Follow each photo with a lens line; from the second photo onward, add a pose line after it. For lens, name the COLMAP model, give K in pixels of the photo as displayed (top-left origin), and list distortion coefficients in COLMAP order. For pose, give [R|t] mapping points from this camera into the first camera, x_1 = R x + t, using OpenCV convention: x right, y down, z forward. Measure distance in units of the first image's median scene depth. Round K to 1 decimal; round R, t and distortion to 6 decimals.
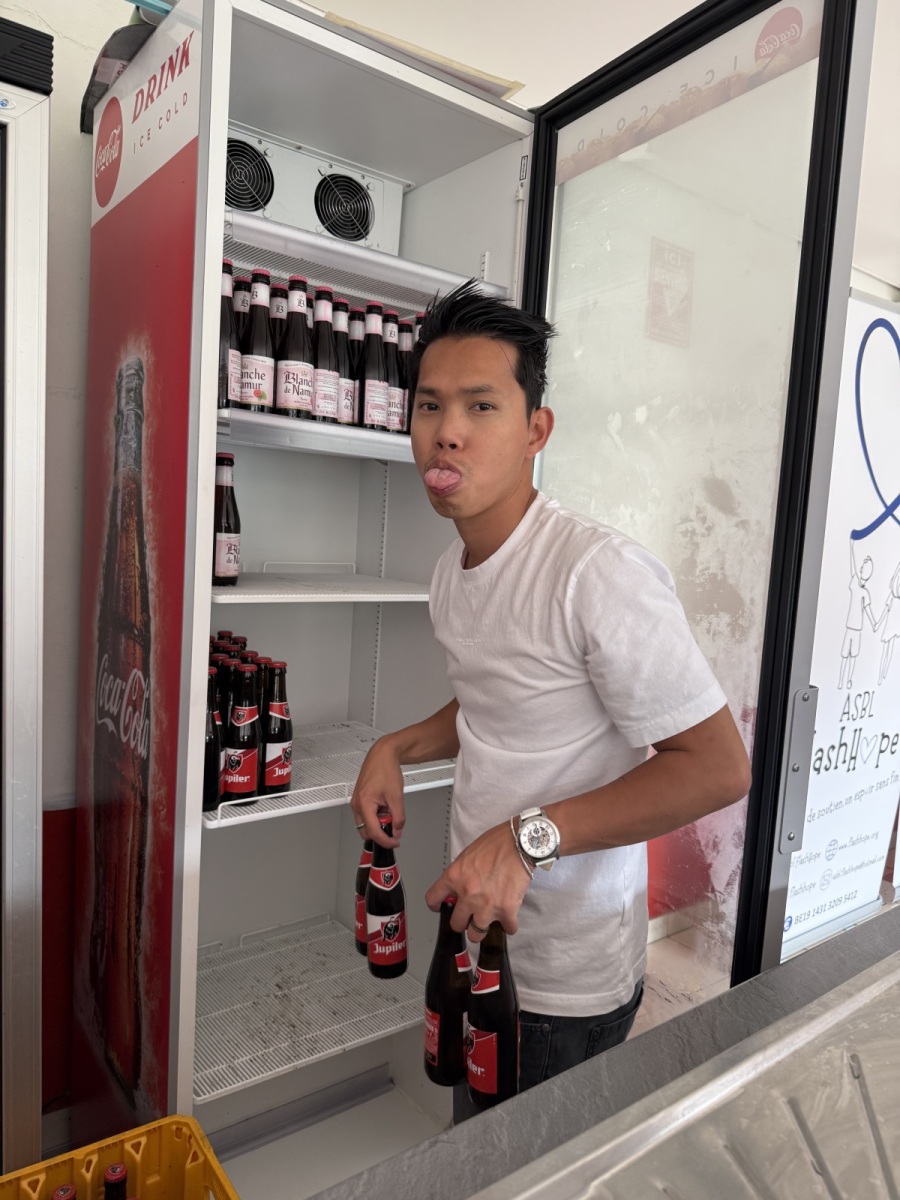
lens RADIAL K [[847.7, 0, 451.4], [0, 847.7, 603.1], [0, 0, 1]] dist [0.027292, -0.023911]
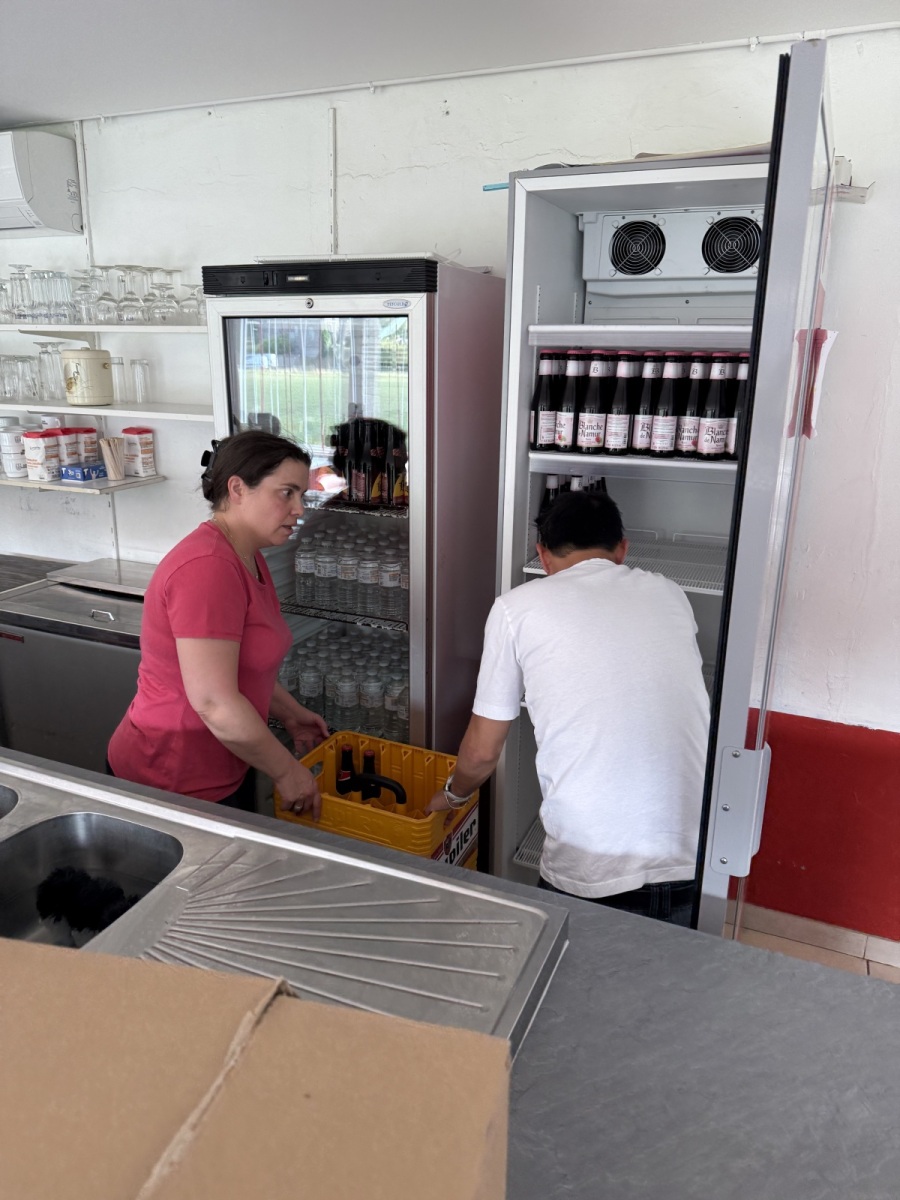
lens RADIAL K [[847.7, 0, 446.1], [0, 847.7, 596.7], [0, 0, 1]] dist [0.027292, -0.023911]
pose [[0.483659, 0.180599, -0.856421, 0.969084], [-0.056771, 0.982893, 0.175208, -0.216300], [0.873413, -0.036121, 0.485638, 0.092582]]
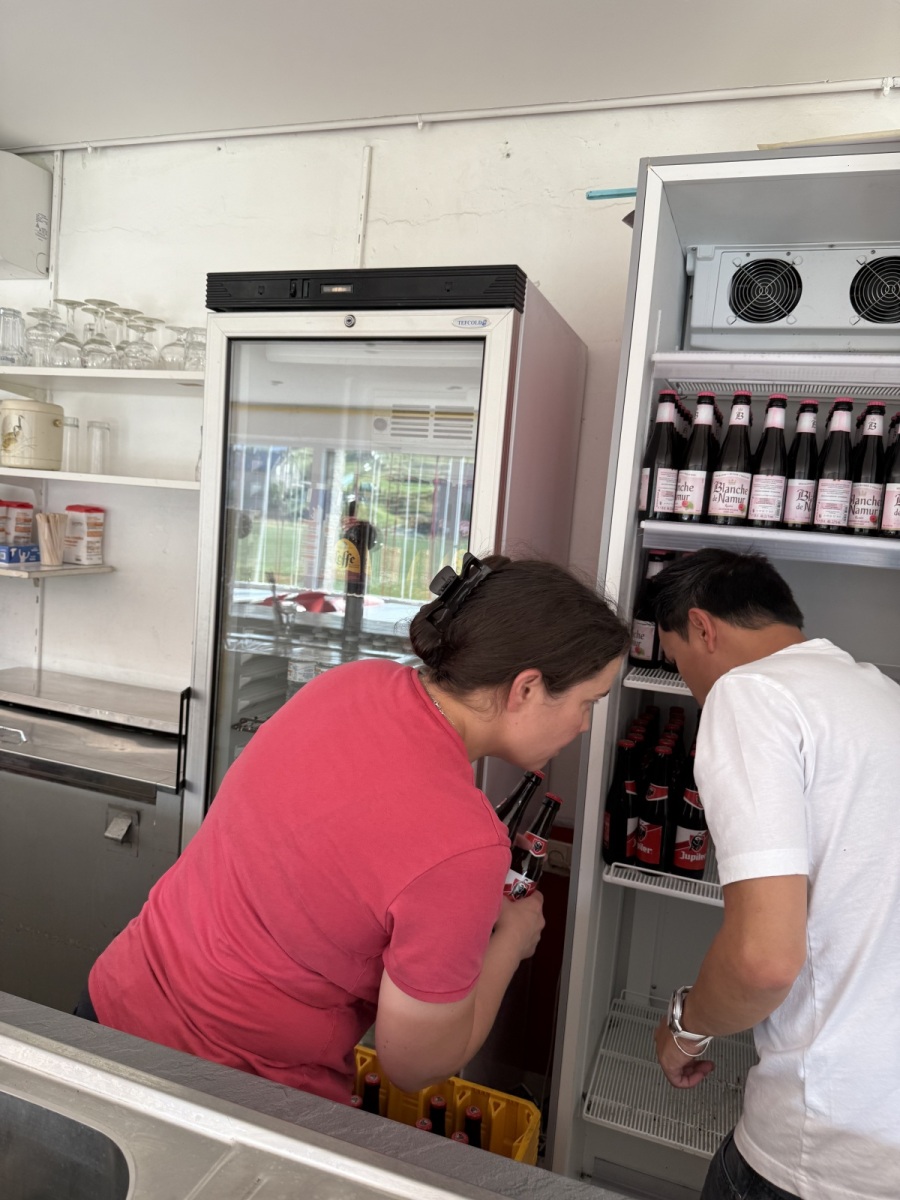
lens RADIAL K [[847.7, 0, 452.6], [0, 847.7, 605.4], [0, 0, 1]] dist [0.027292, -0.023911]
pose [[0.551546, 0.060668, -0.831935, 0.515801], [-0.115697, 0.993275, -0.004270, -0.074328], [0.826082, 0.098607, 0.554856, 0.147108]]
